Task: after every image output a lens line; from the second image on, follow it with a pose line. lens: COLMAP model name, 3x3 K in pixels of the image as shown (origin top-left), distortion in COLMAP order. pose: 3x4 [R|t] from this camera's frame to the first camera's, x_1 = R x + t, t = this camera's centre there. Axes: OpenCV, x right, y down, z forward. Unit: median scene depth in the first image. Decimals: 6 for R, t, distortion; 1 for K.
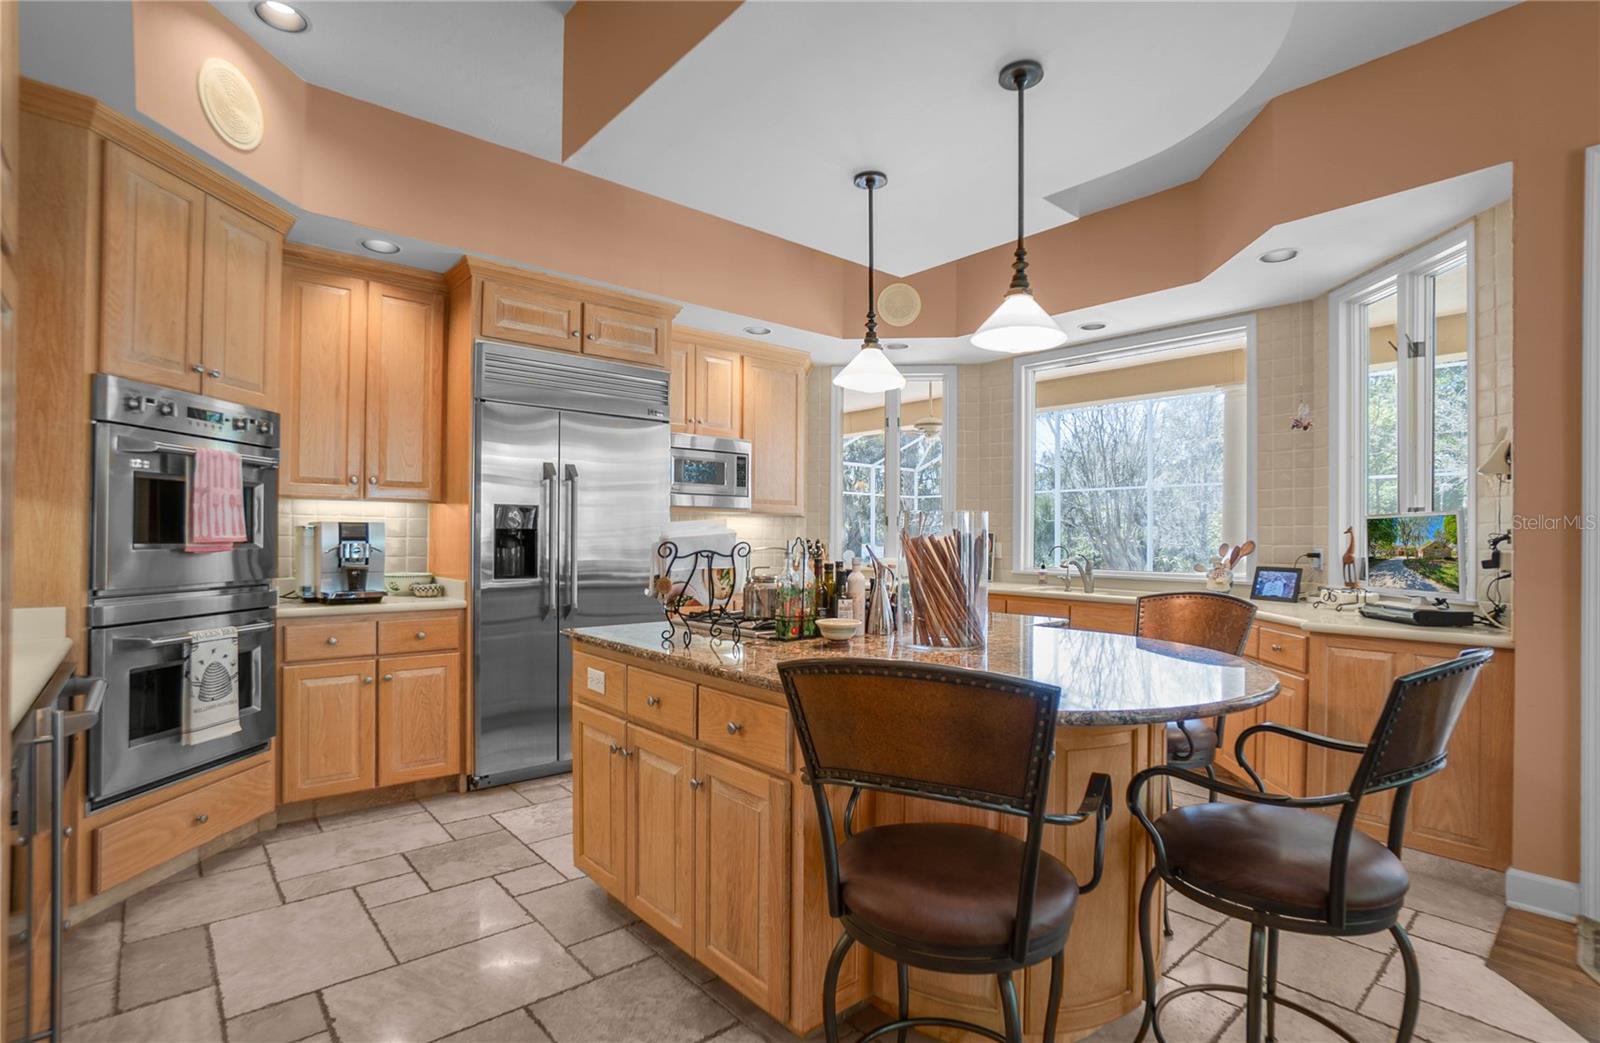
lens RADIAL K [[763.9, 0, 834.6], [0, 763.9, 528.1], [0, 0, 1]] dist [-0.022256, -0.000202]
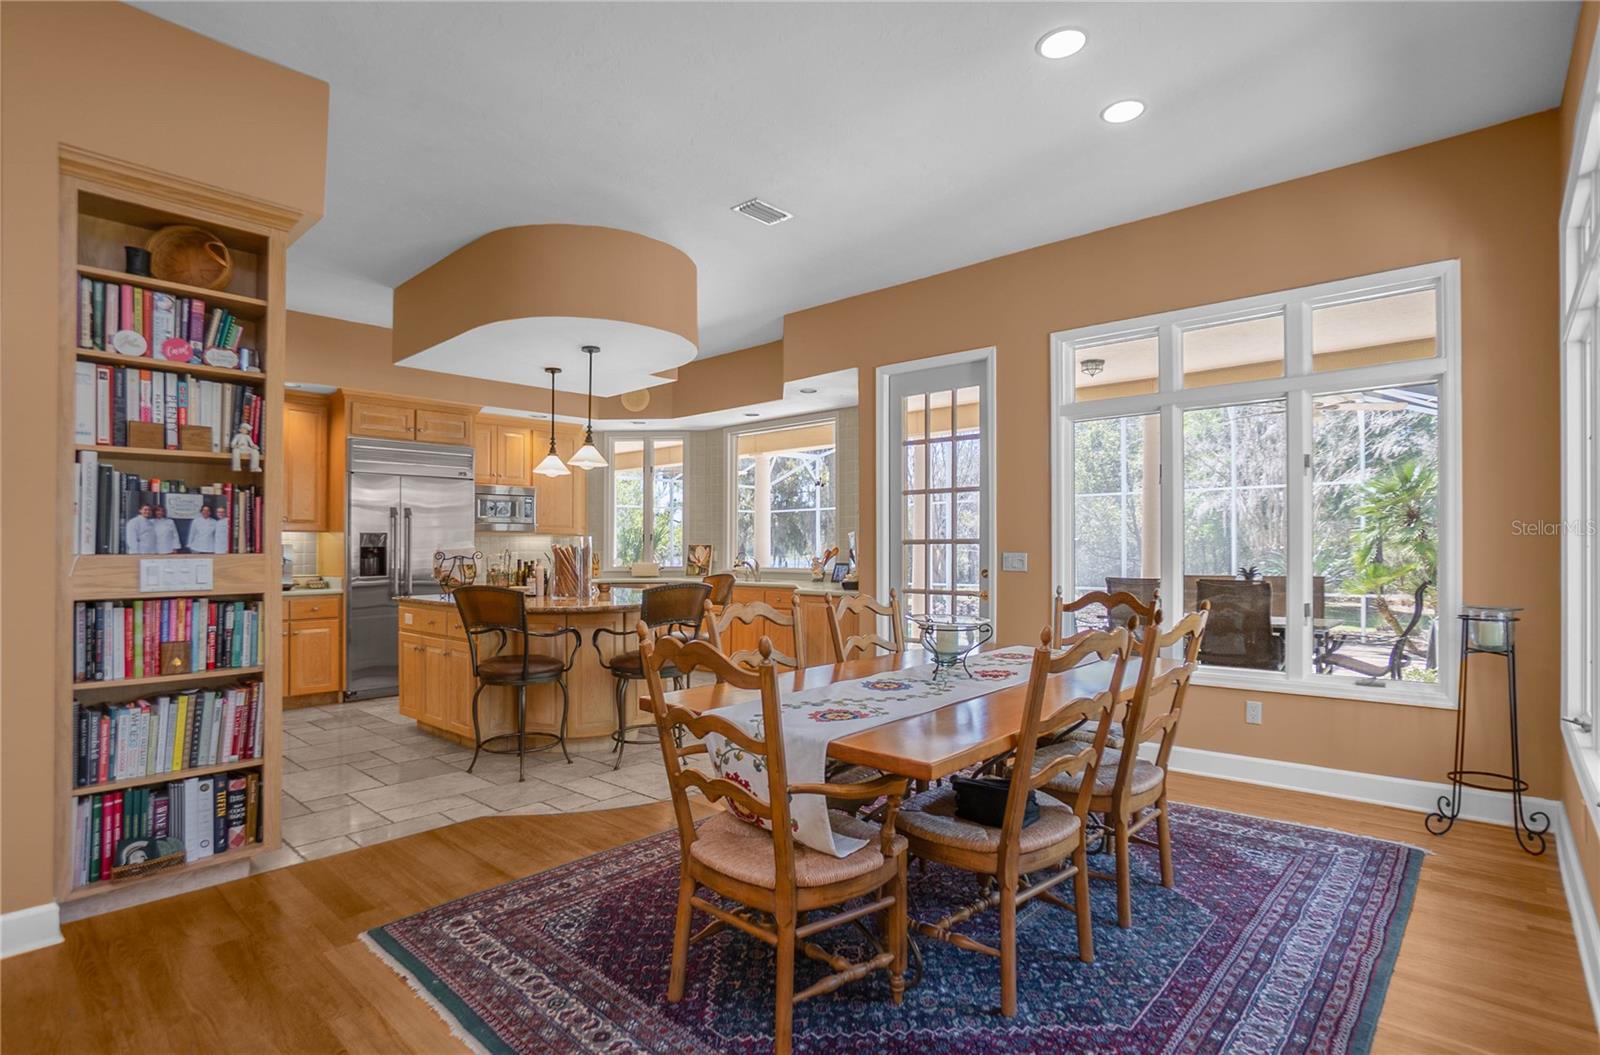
lens RADIAL K [[769.8, 0, 808.9], [0, 769.8, 526.6], [0, 0, 1]] dist [-0.020773, -0.000323]
pose [[0.994622, -0.010842, 0.103000, 0.474097], [0.012577, 0.999789, -0.016212, -0.005520], [-0.102803, 0.017420, 0.994549, -1.013057]]
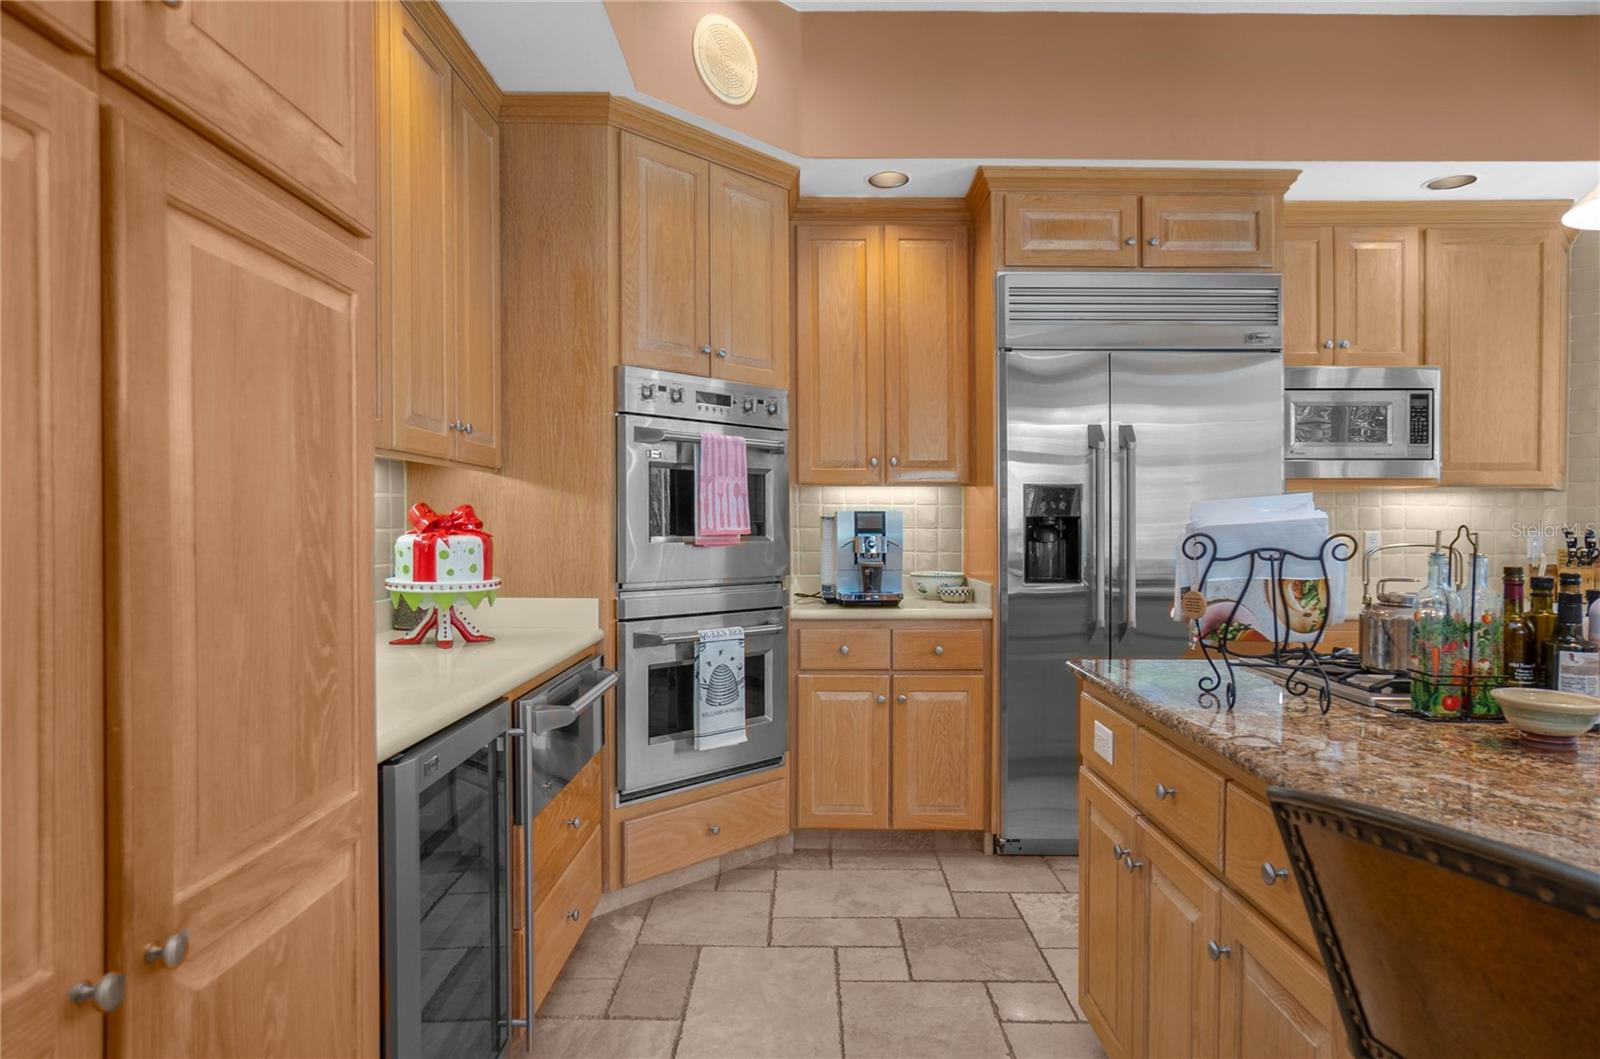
lens RADIAL K [[974.7, 0, 796.5], [0, 974.7, 525.0], [0, 0, 1]] dist [-0.039699, 0.025750]
pose [[0.736701, -0.005980, -0.676193, 0.052849], [0.011968, 0.999920, 0.004196, 0.002485], [0.676113, -0.011184, 0.736713, 0.162705]]
